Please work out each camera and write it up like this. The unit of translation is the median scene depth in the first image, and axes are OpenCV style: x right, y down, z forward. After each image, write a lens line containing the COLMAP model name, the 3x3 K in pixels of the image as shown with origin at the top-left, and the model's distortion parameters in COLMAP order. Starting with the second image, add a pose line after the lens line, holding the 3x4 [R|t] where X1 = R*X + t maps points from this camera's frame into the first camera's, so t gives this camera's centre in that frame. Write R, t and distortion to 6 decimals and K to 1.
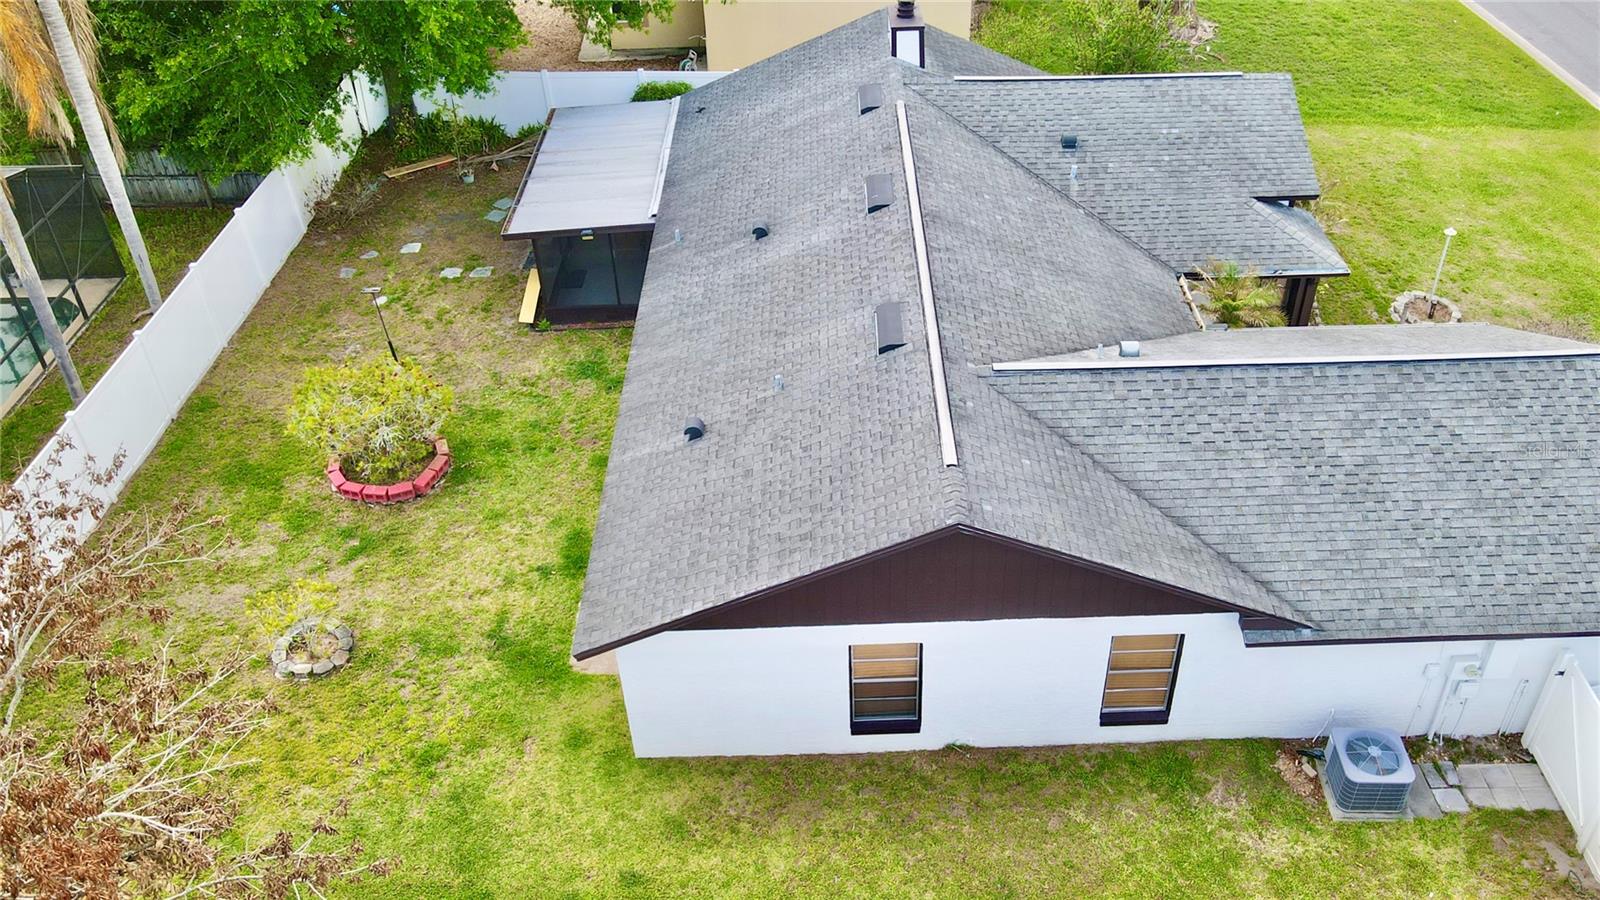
lens RADIAL K [[1337.1, 0, 867.8], [0, 1337.1, 447.6], [0, 0, 1]] dist [0.006001, 0.004355]
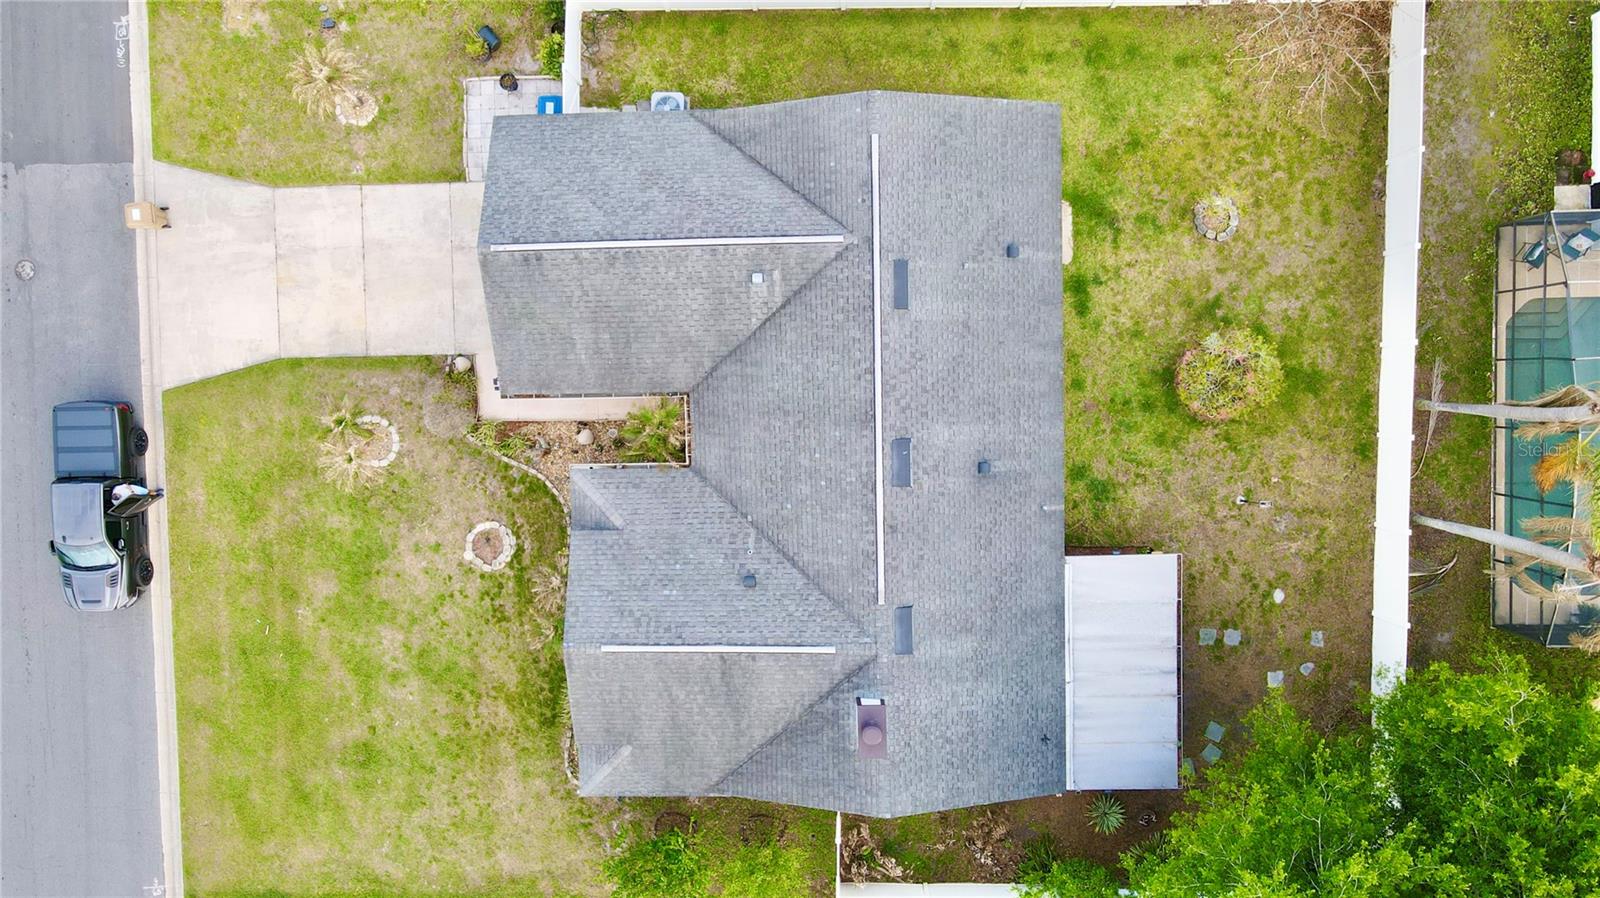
lens RADIAL K [[1240.8, 0, 779.4], [0, 1240.8, 413.6], [0, 0, 1]] dist [0.008584, 0.006399]
pose [[-0.998030, -0.023727, 0.058080, 0.065200], [0.060352, -0.616040, 0.785399, -1.256900], [0.017144, 0.787357, 0.616259, 0.150528]]
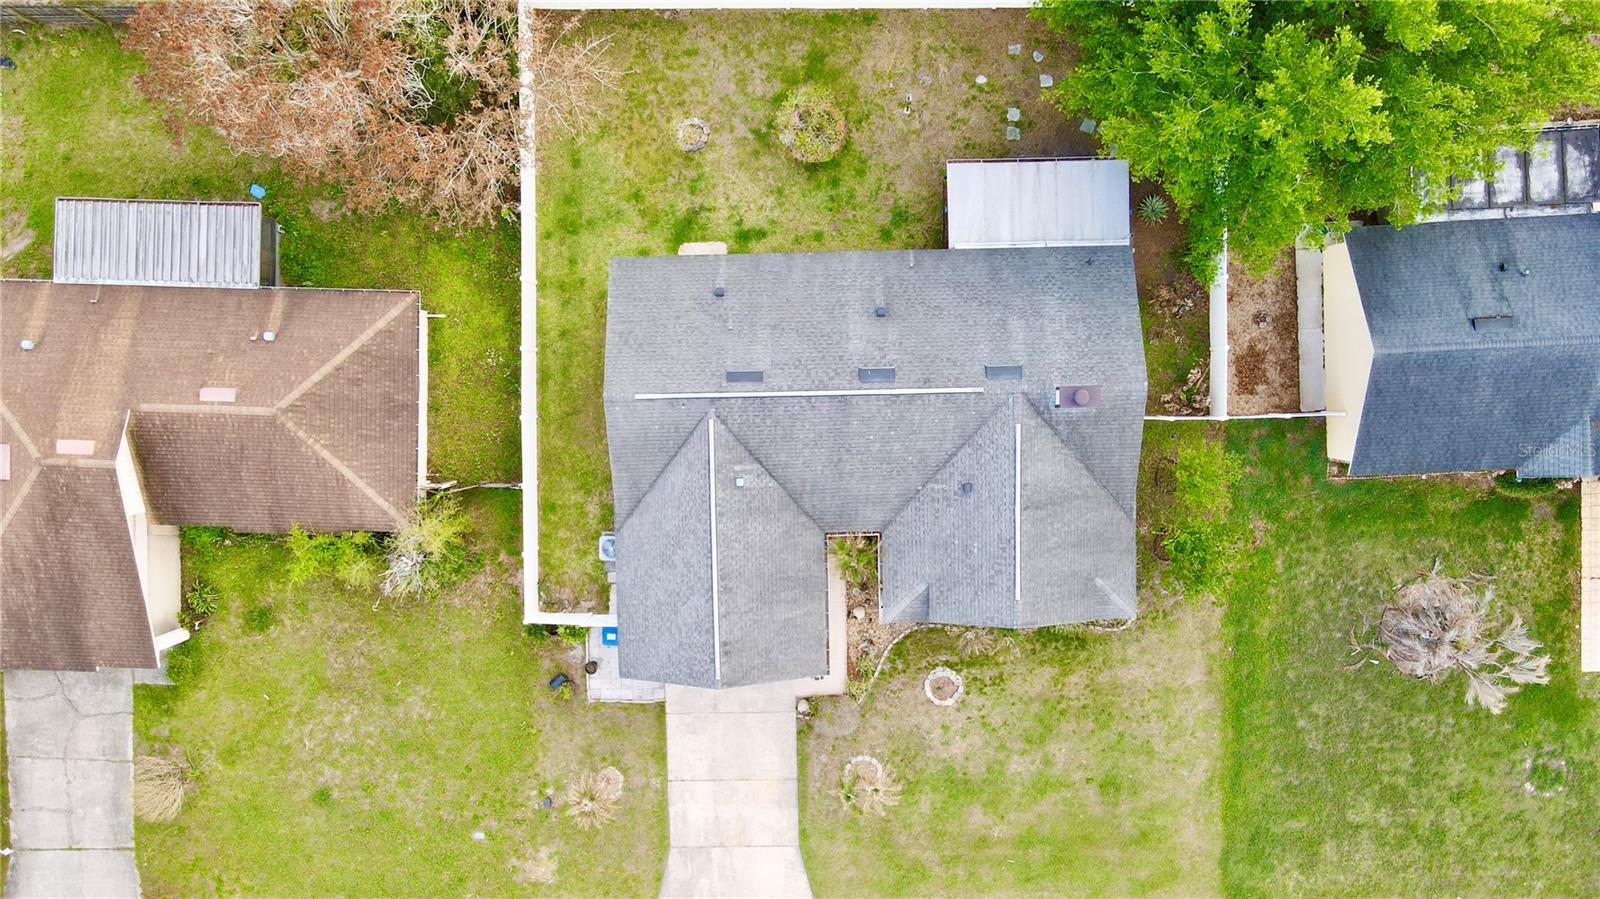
lens RADIAL K [[1222.0, 0, 752.8], [0, 1222.0, 451.3], [0, 0, 1]] dist [0.003152, 0.001474]
pose [[-0.017337, 0.997593, 0.067133, 0.002429], [-0.554265, -0.065472, 0.829762, -1.619040], [0.832160, -0.022824, 0.554066, -0.122950]]
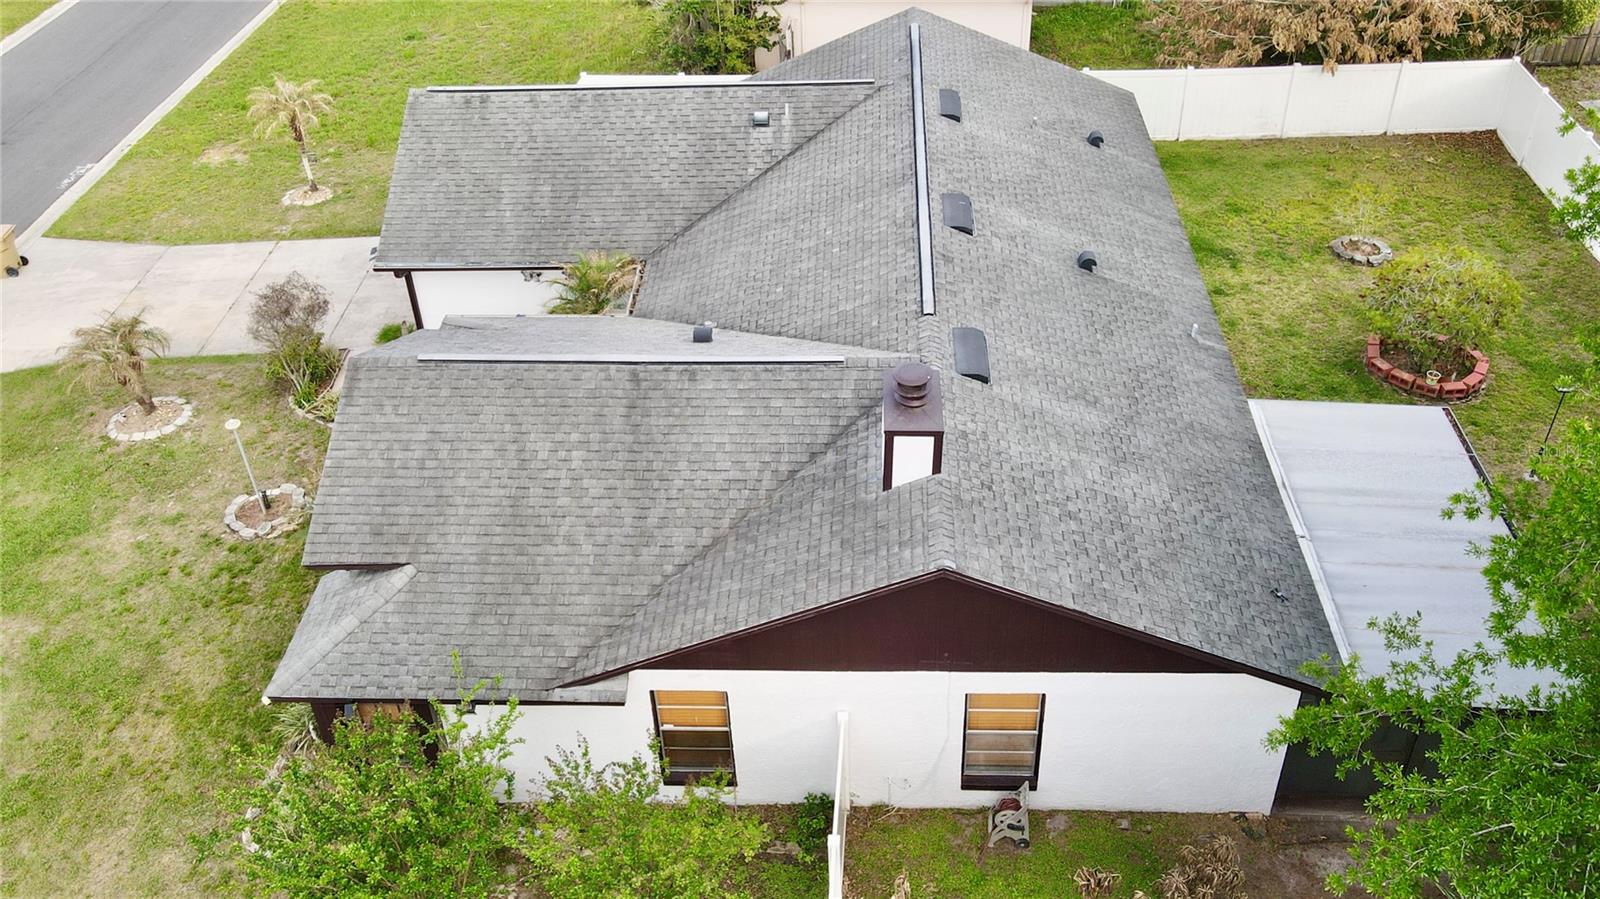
lens RADIAL K [[1377.5, 0, 800.0], [0, 1377.5, 449.5], [0, 0, 1]] dist [0.010910, 0.006301]
pose [[-0.995394, -0.020091, 0.093738, 0.025117], [0.083776, 0.293050, 0.952420, -1.107553], [-0.046605, 0.955886, -0.290017, 1.501990]]
